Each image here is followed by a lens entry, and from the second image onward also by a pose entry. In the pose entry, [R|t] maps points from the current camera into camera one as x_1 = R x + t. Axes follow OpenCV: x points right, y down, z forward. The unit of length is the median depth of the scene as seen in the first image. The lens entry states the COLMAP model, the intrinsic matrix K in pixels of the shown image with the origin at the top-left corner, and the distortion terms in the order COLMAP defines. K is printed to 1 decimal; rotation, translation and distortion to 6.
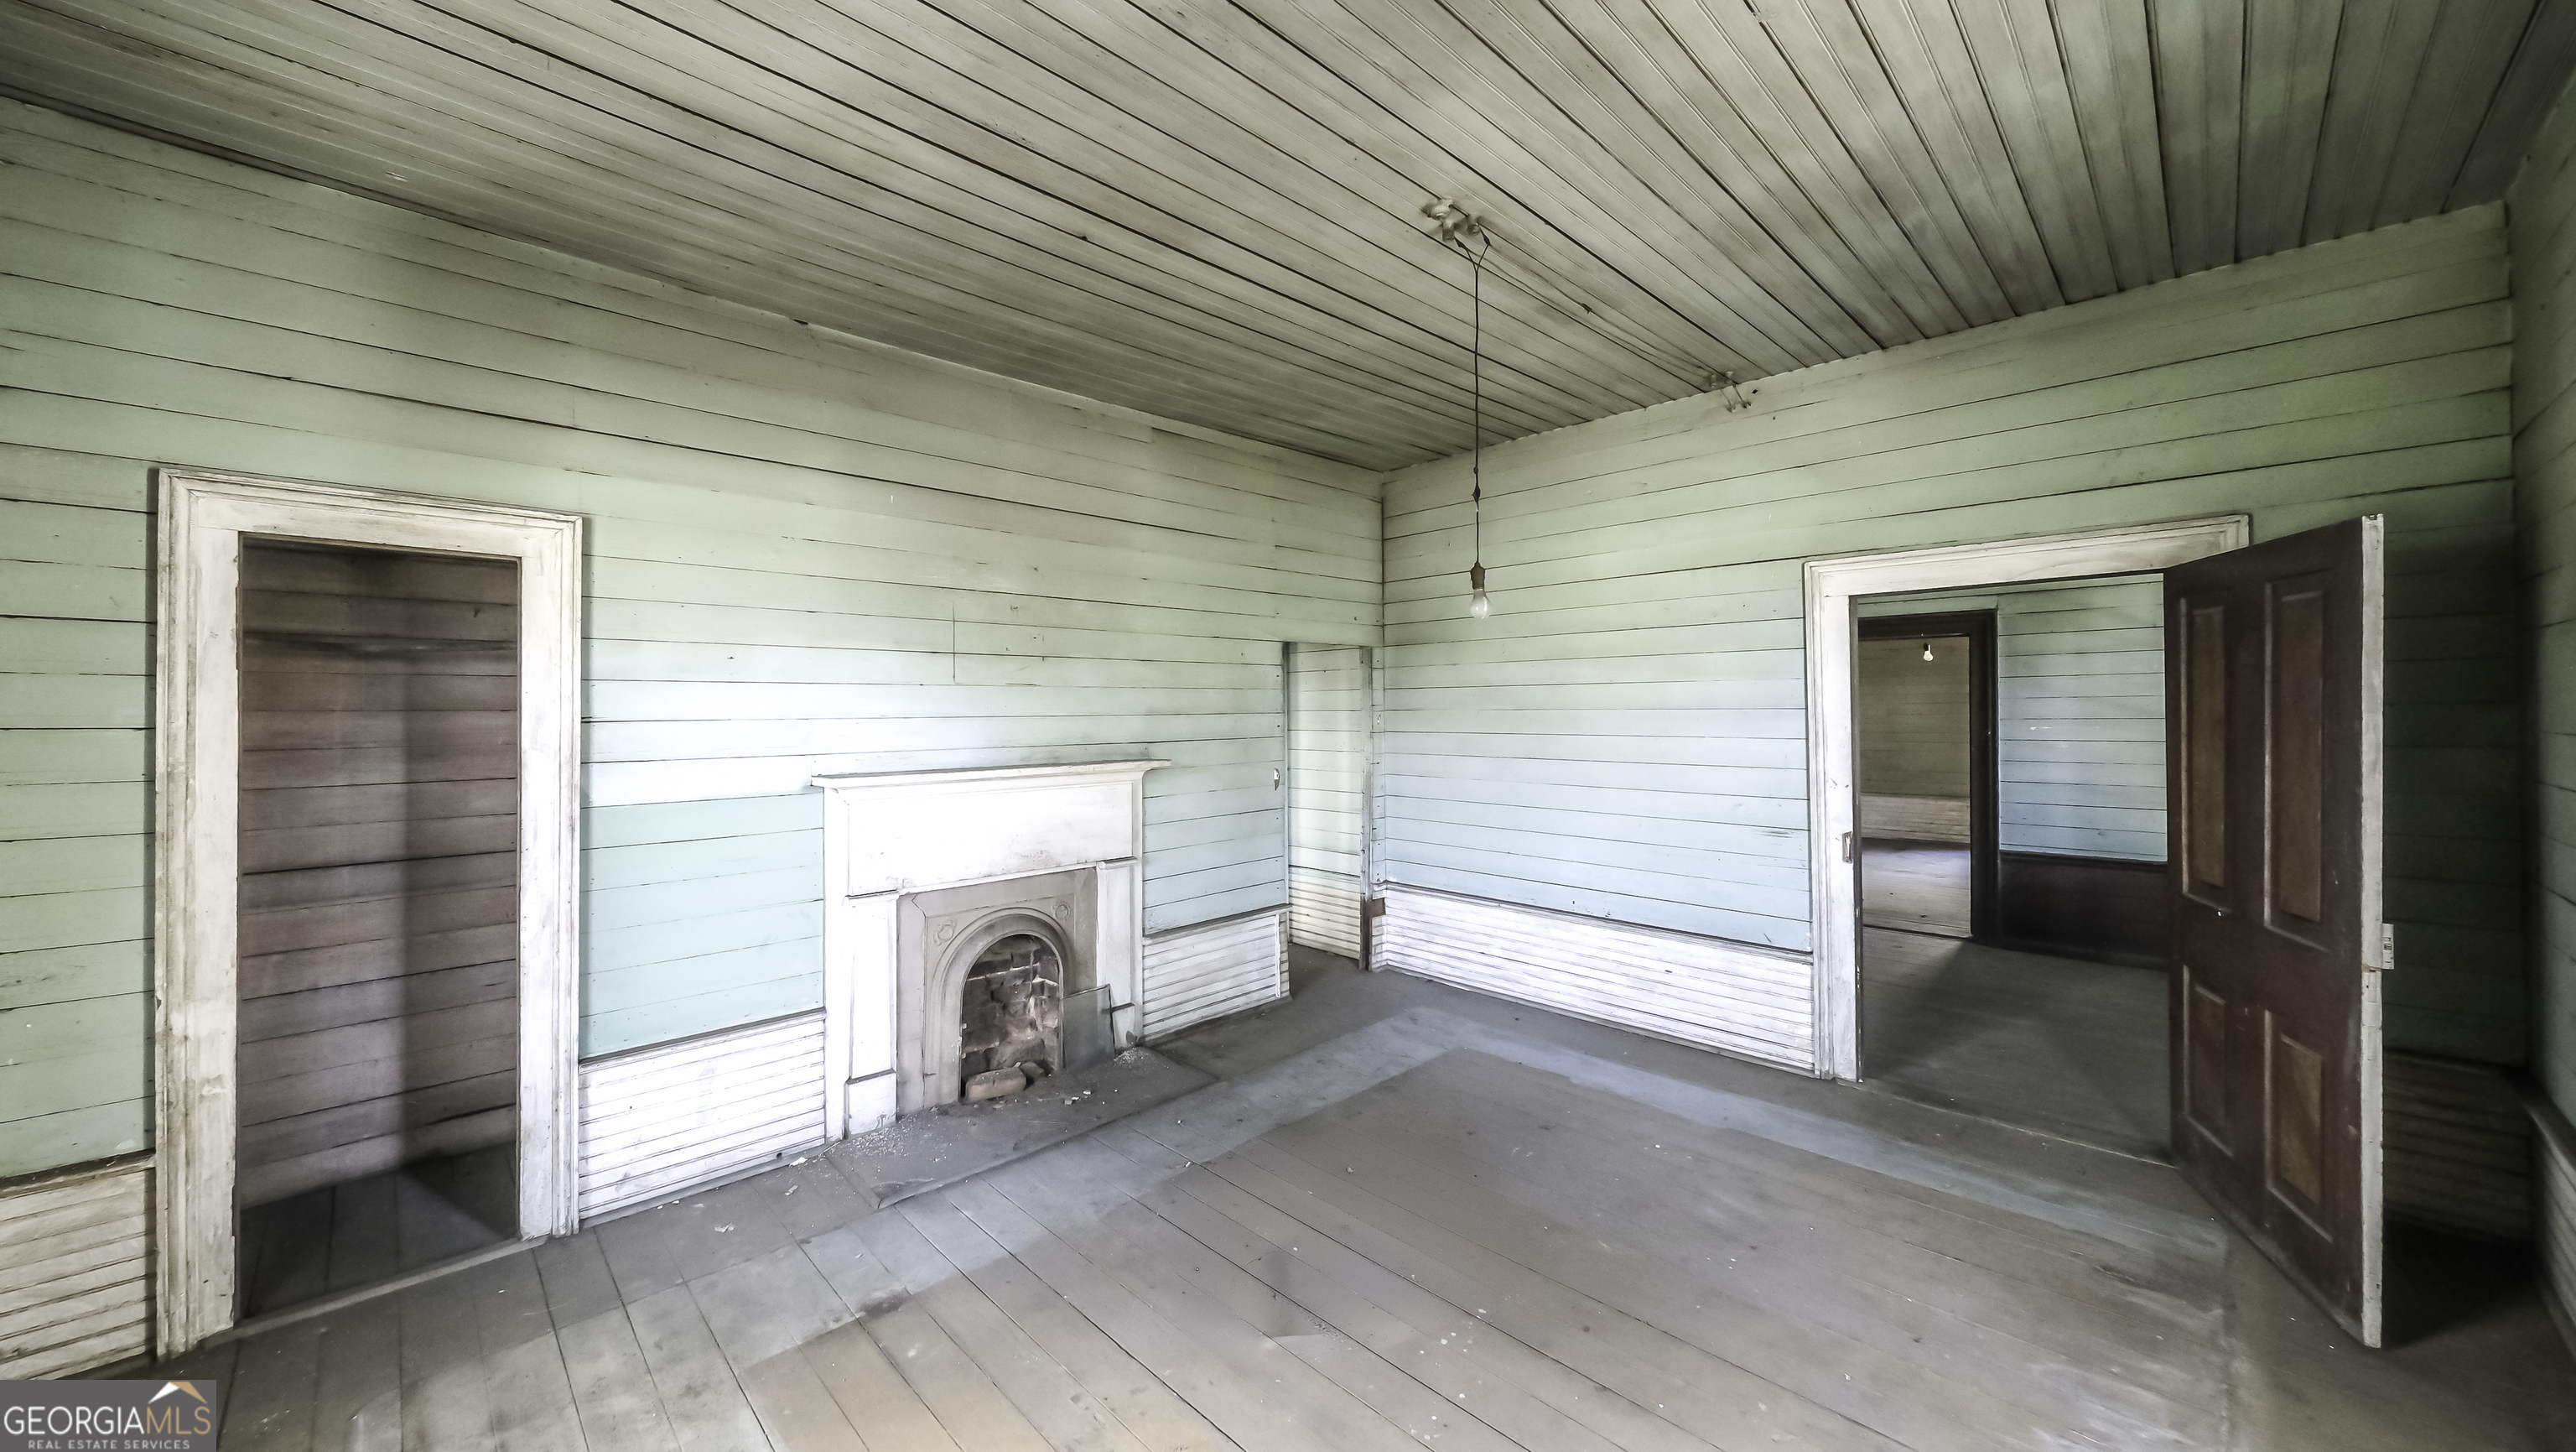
lens RADIAL K [[909.4, 0, 1287.6], [0, 909.4, 709.2], [0, 0, 1]] dist [0.000307, -0.005435]
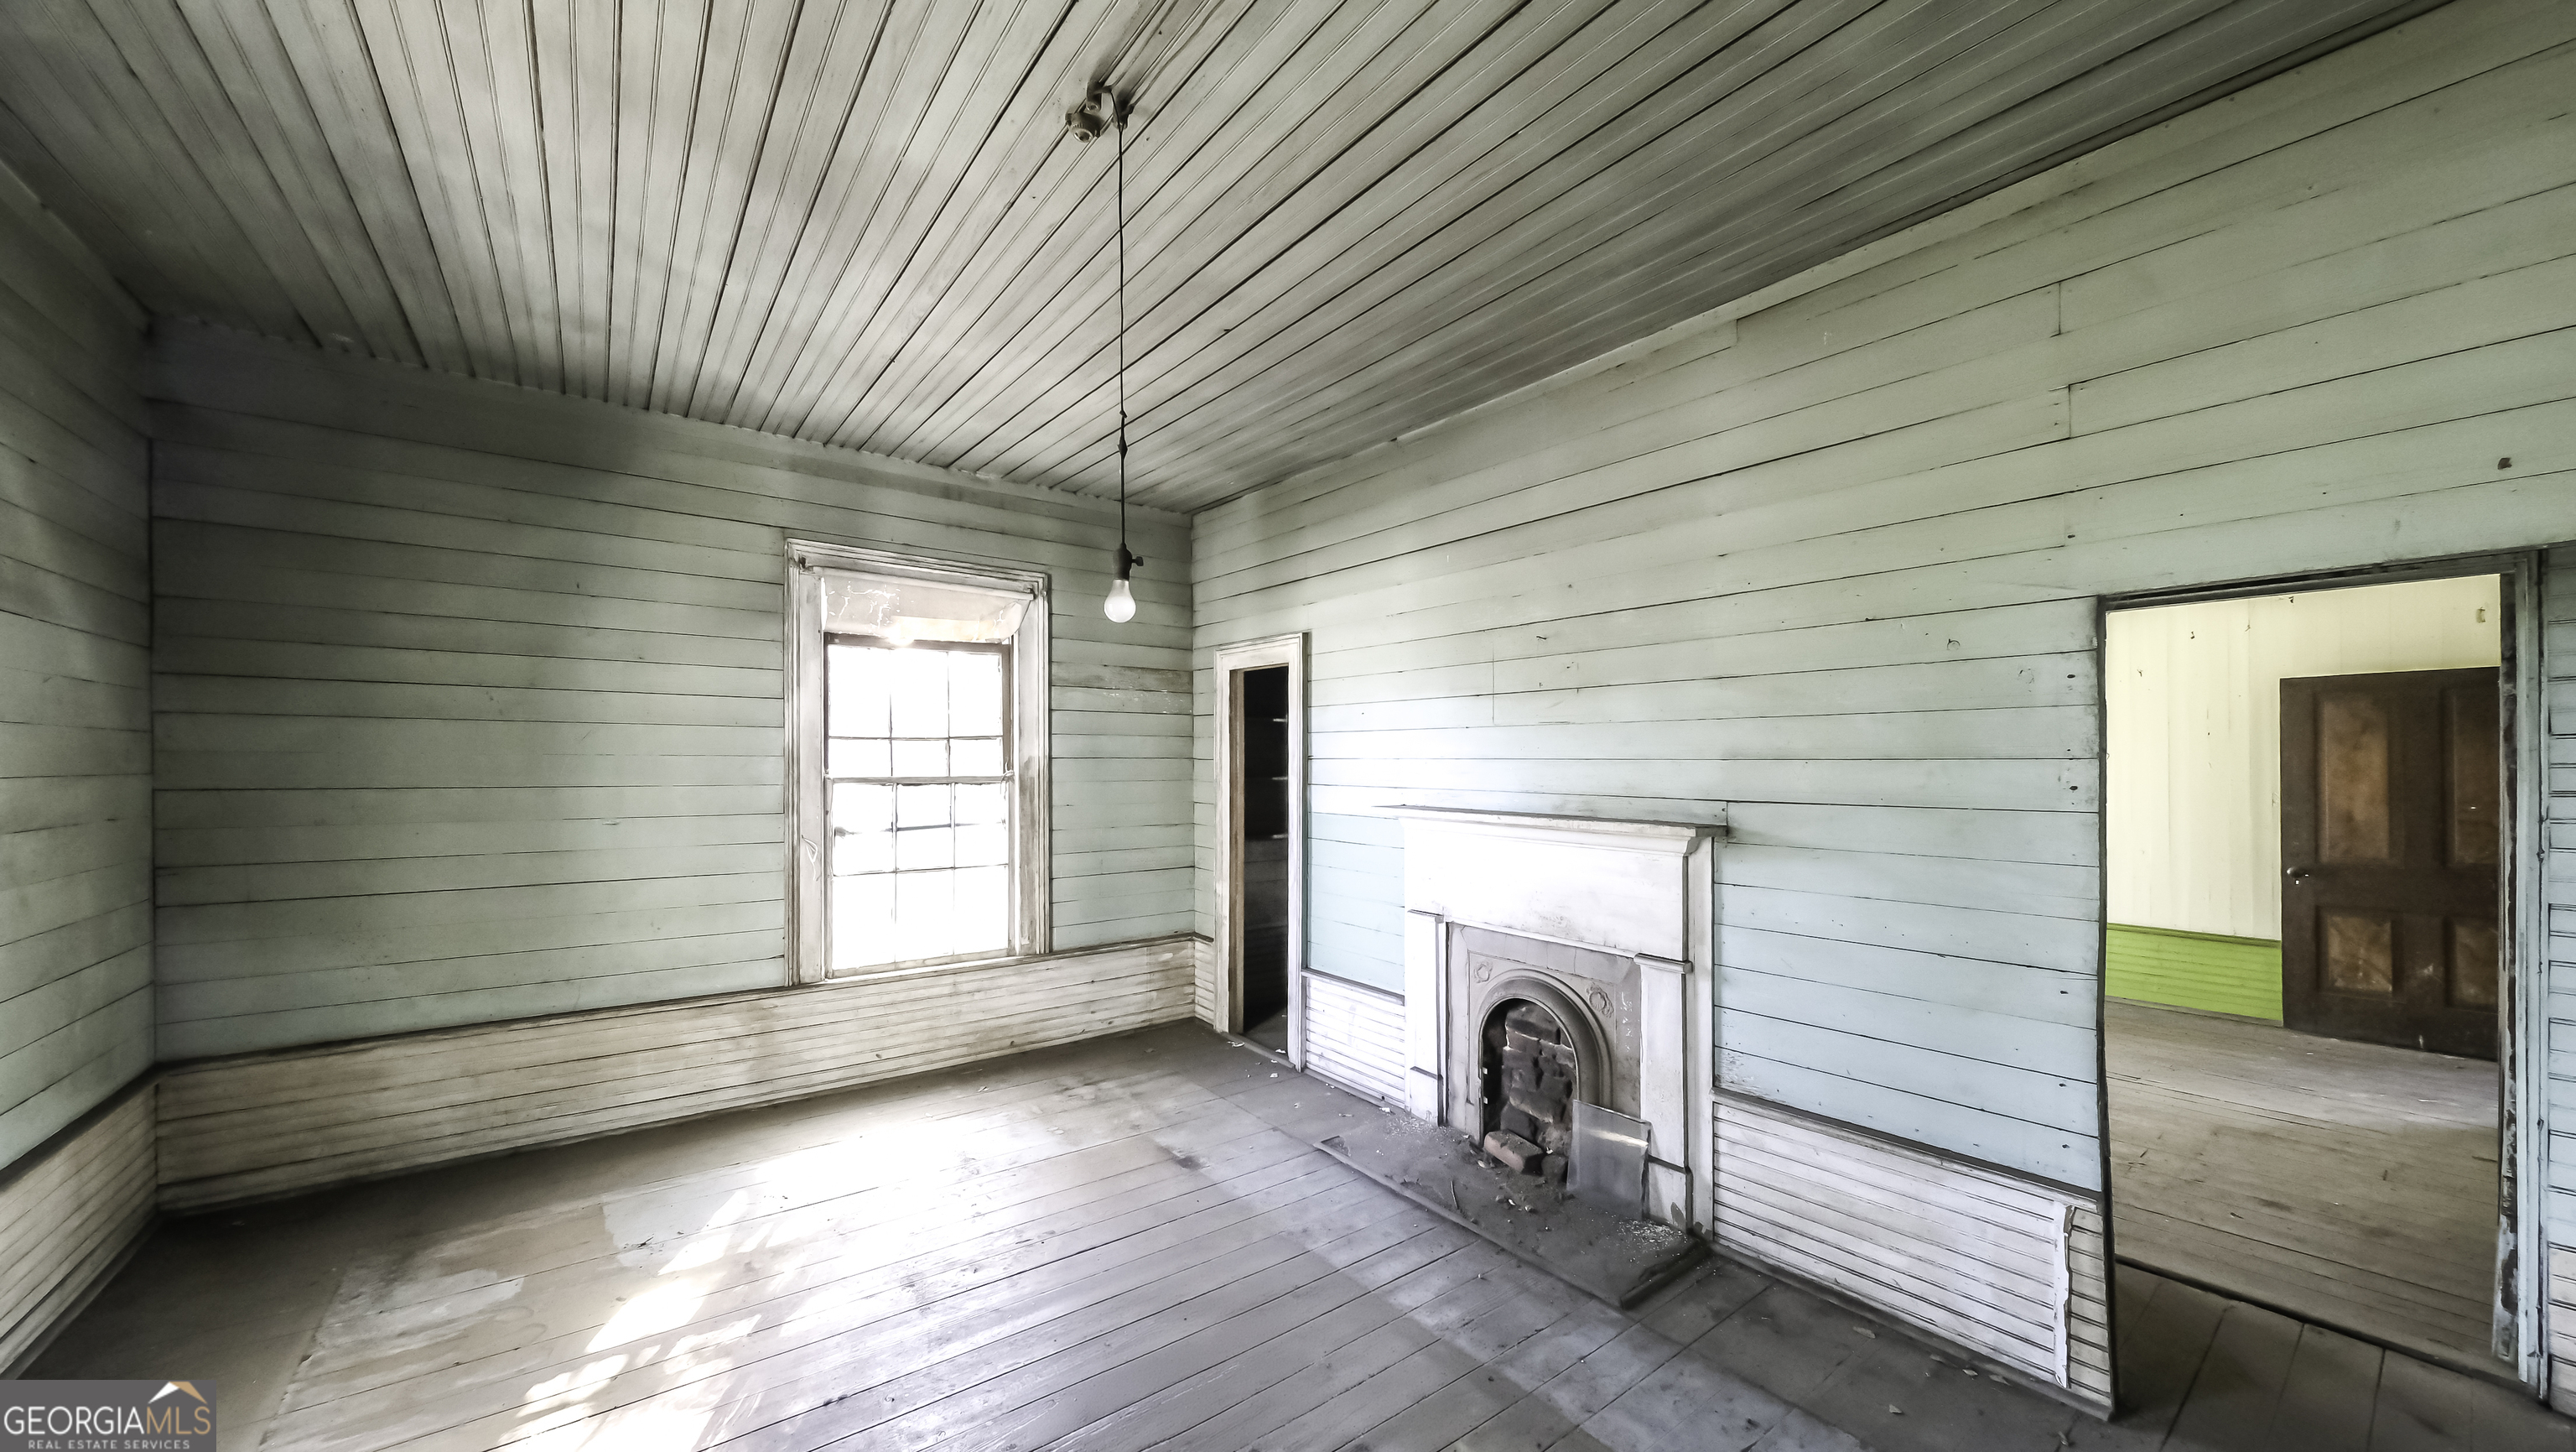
lens RADIAL K [[961.3, 0, 1279.1], [0, 961.3, 762.4], [0, 0, 1]] dist [-0.000089, -0.013269]
pose [[-0.161733, 0.011546, -0.986767, 0.629207], [0.003024, 0.999933, 0.011204, -0.000272], [0.986830, -0.001172, -0.161757, 0.841251]]
